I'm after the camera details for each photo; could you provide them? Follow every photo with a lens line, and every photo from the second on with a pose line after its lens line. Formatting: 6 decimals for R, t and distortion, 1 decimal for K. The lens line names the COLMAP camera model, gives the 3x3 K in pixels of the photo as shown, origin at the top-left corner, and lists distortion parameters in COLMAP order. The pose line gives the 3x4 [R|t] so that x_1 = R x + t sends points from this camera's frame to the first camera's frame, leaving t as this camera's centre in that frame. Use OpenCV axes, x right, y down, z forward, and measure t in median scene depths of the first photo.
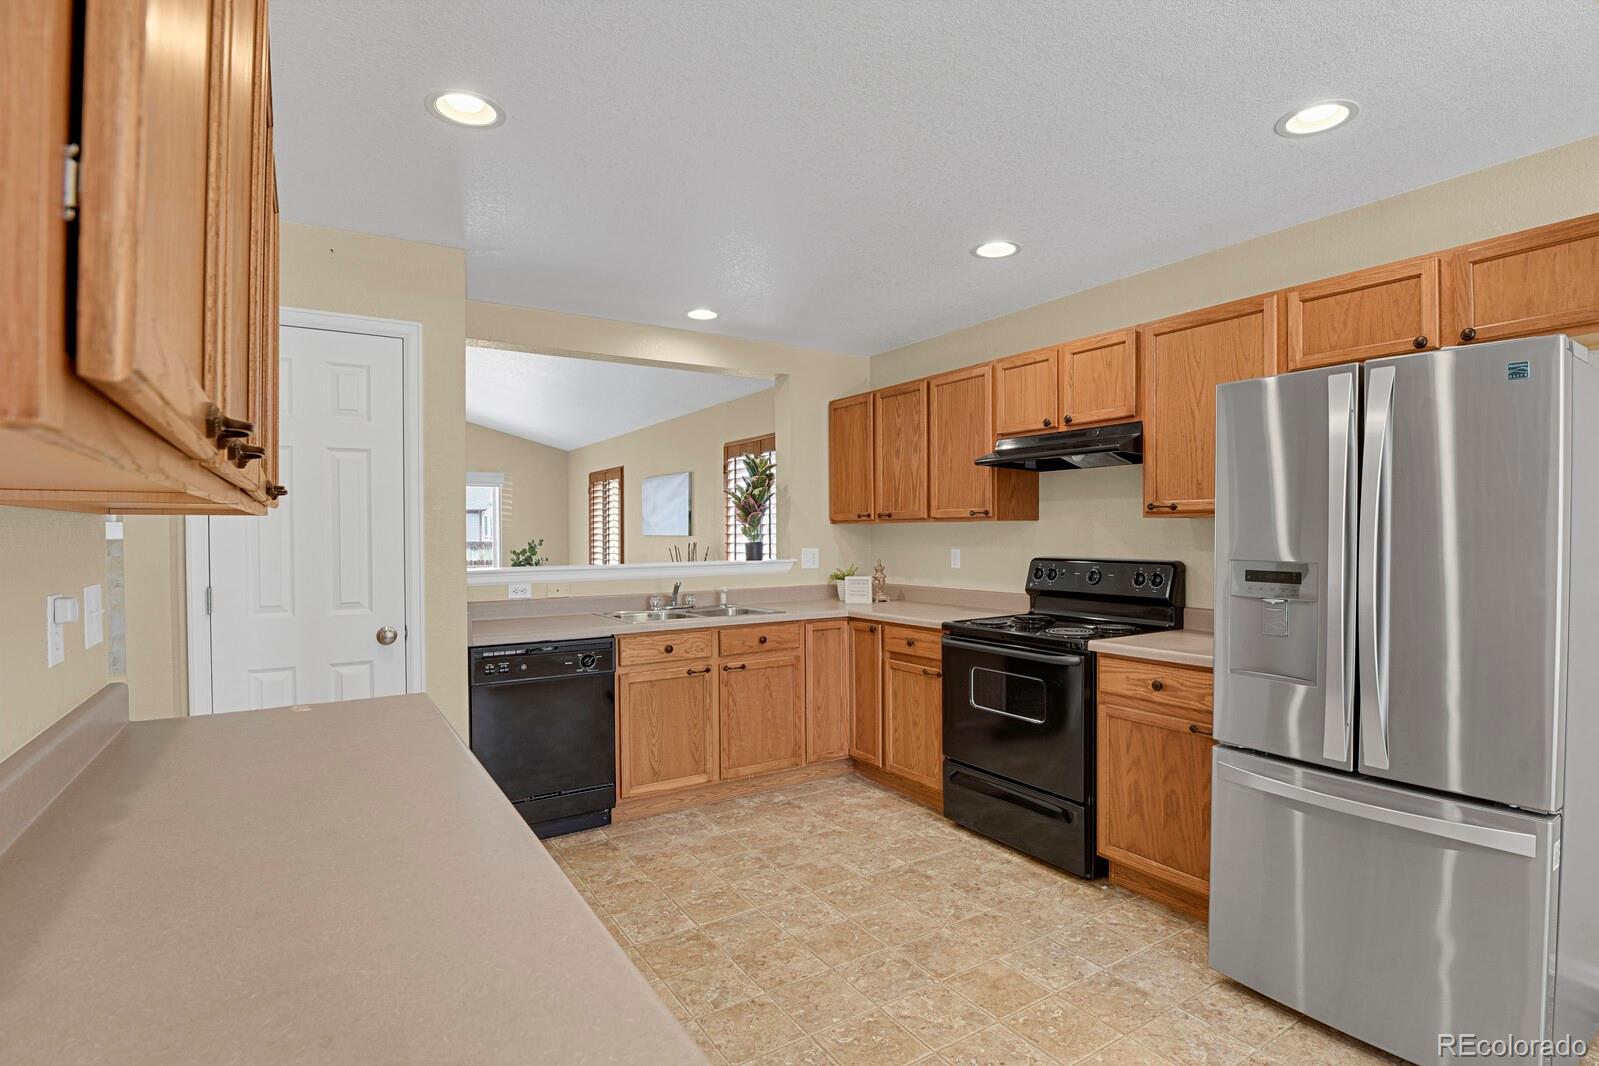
lens RADIAL K [[781.1, 0, 799.5], [0, 781.1, 533.0], [0, 0, 1]] dist [-0.020430, -0.008143]
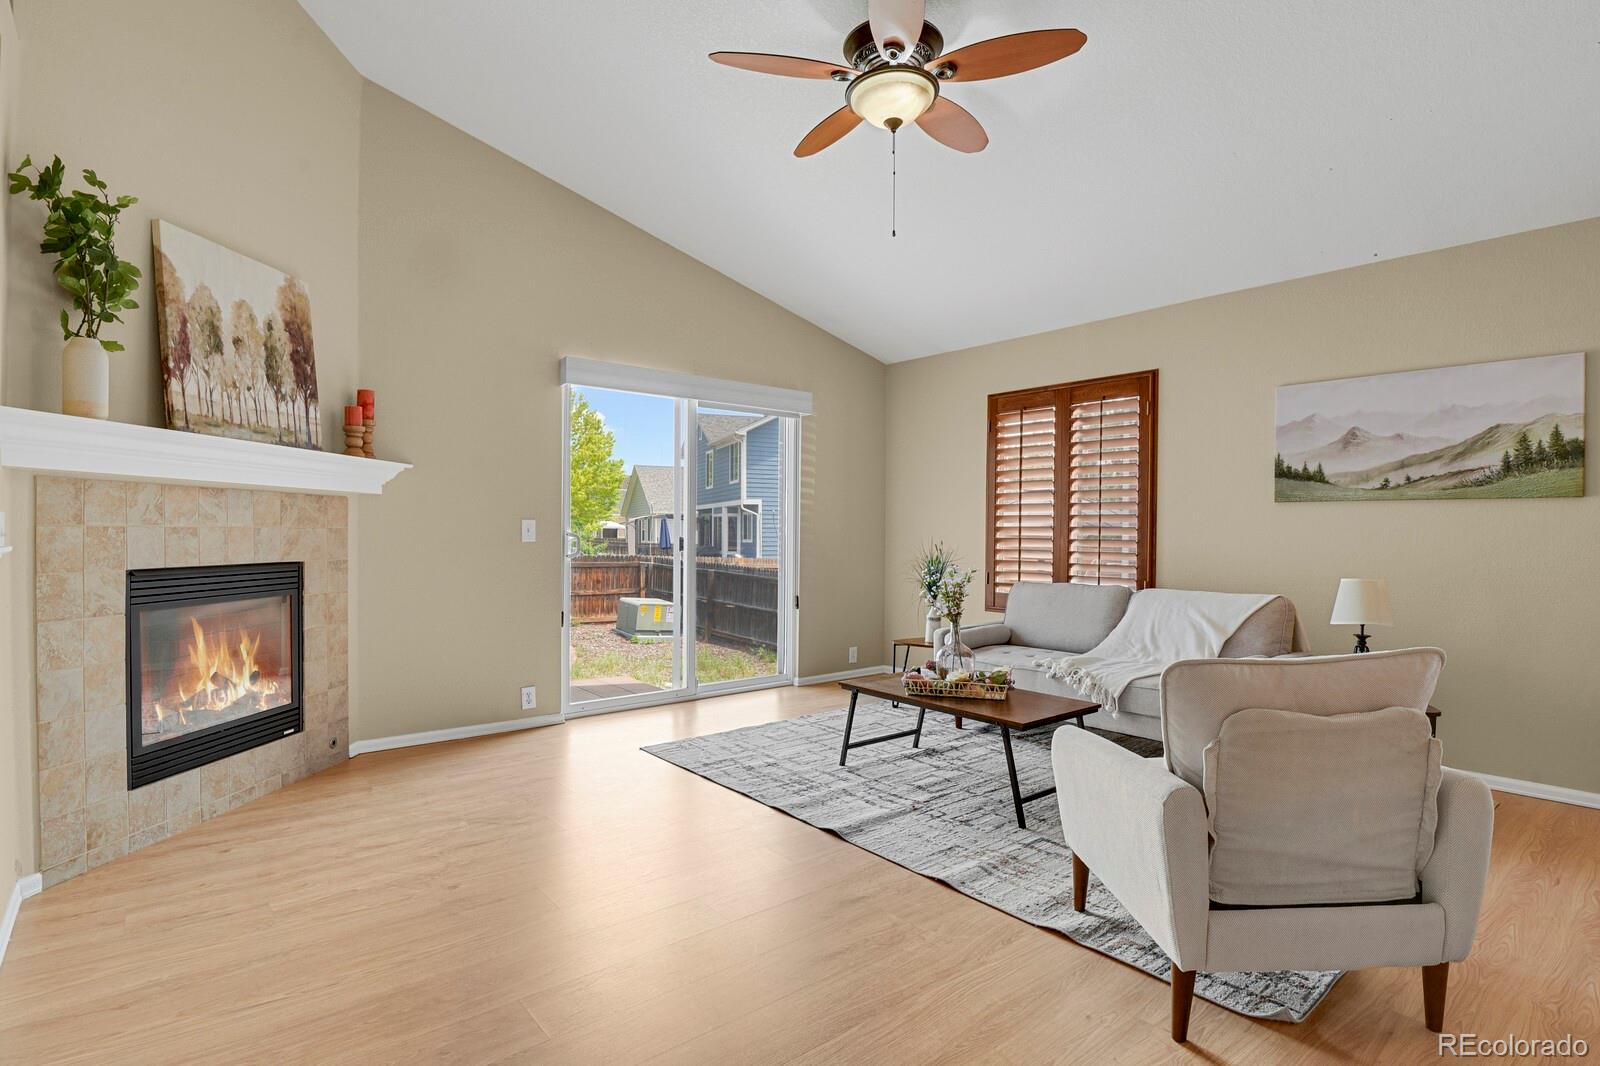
lens RADIAL K [[785.1, 0, 803.9], [0, 785.1, 533.4], [0, 0, 1]] dist [-0.020227, -0.007156]
pose [[0.991193, 0.007667, 0.132200, -1.293800], [-0.008348, 0.999955, 0.004601, 0.053105], [-0.132159, -0.005664, 0.991212, 1.289896]]
